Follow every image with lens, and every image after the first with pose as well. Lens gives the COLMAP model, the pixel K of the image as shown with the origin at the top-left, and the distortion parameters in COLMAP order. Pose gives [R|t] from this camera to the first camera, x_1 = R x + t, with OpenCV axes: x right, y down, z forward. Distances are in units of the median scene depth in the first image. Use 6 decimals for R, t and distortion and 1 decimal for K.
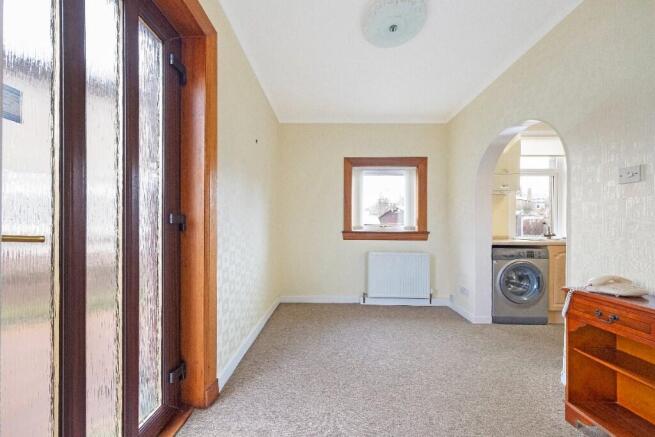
lens RADIAL K [[229.3, 0, 326.6], [0, 229.3, 230.5], [0, 0, 1]] dist [0.001127, 0.000045]
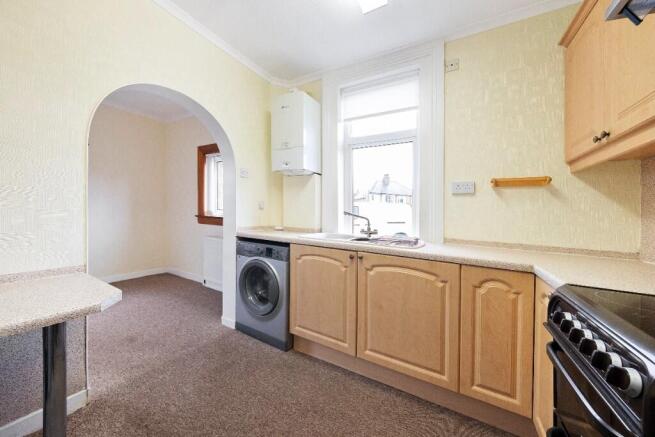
lens RADIAL K [[232.8, 0, 327.5], [0, 232.8, 218.5], [0, 0, 1]] dist [-0.000293, 0.000017]
pose [[0.882572, 0.042194, -0.468280, 1.139479], [-0.040076, 0.999092, 0.014490, -0.023379], [0.468466, 0.005978, 0.883461, 0.322466]]
